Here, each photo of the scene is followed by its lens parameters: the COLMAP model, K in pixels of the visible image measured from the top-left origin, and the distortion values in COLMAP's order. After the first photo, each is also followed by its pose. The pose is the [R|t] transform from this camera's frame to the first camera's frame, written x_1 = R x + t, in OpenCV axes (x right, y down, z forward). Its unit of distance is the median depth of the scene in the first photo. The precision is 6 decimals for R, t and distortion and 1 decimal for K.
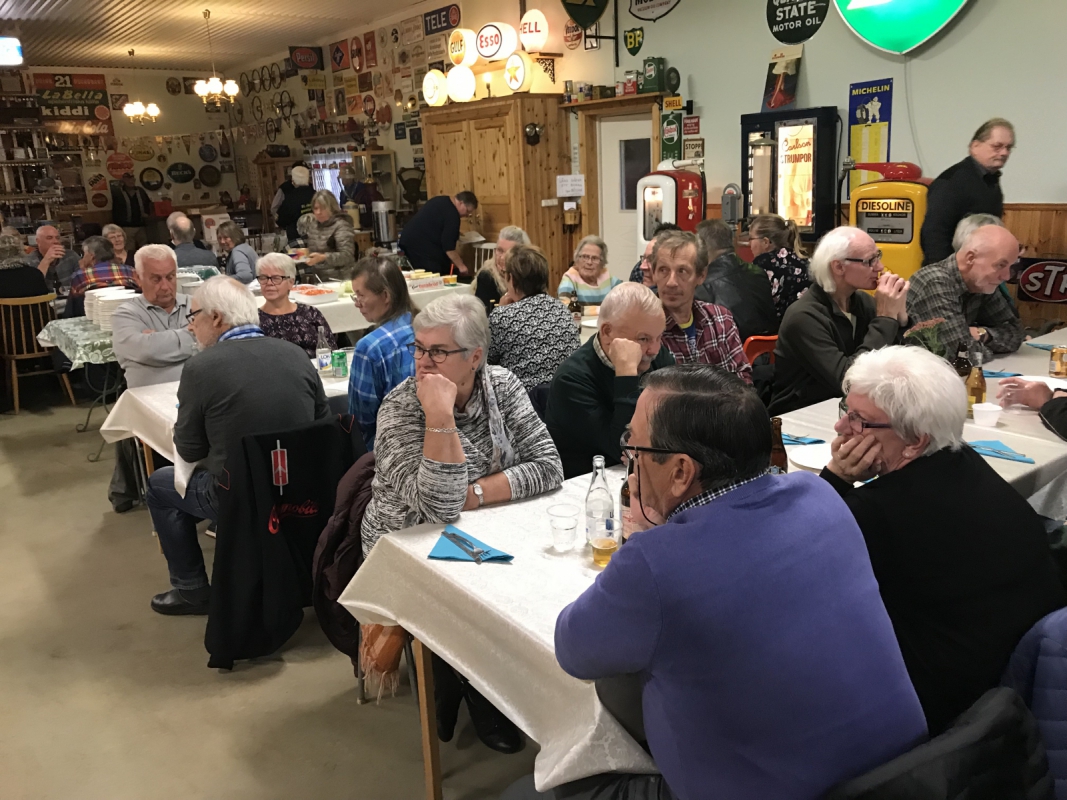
lens RADIAL K [[884.3, 0, 530.6], [0, 884.3, 421.8], [0, 0, 1]] dist [-0.055865, 0.126230]
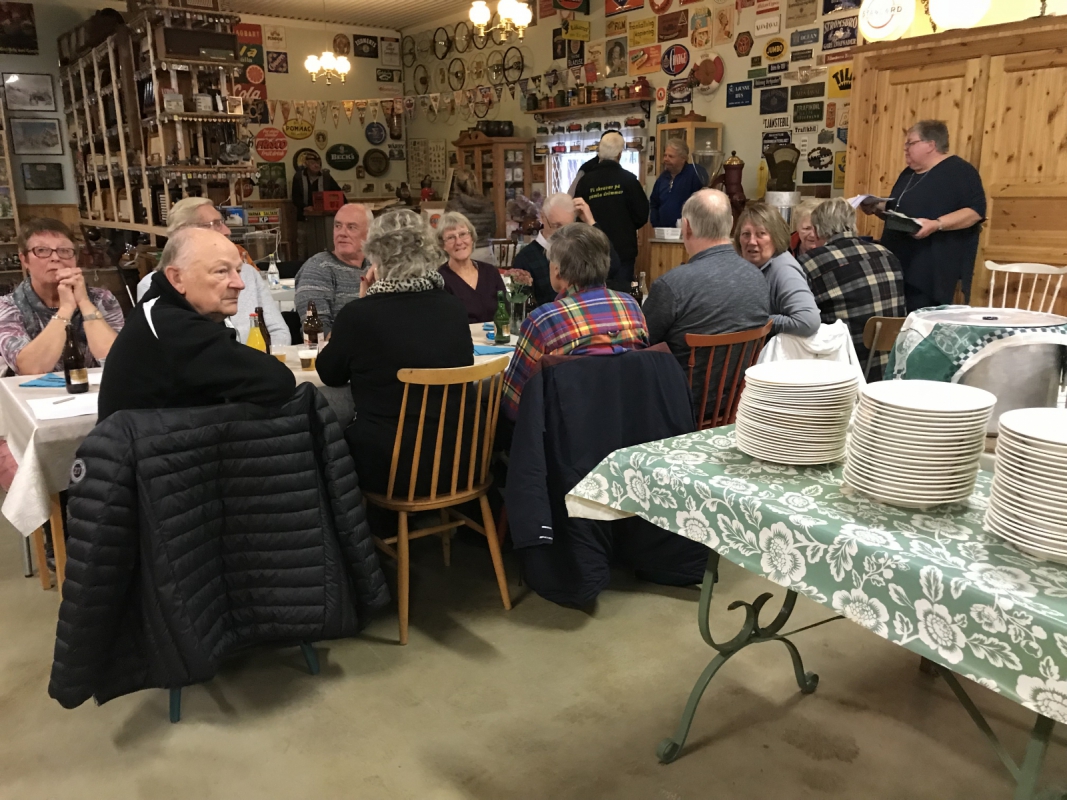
lens RADIAL K [[860.5, 0, 533.5], [0, 860.5, 400.0], [0, 0, 1]] dist [0.015919, -0.000731]
pose [[0.999350, 0.034419, -0.010731, -0.330227], [-0.034794, 0.998711, -0.036956, -0.072091], [0.009445, 0.037305, 0.999259, 0.384054]]
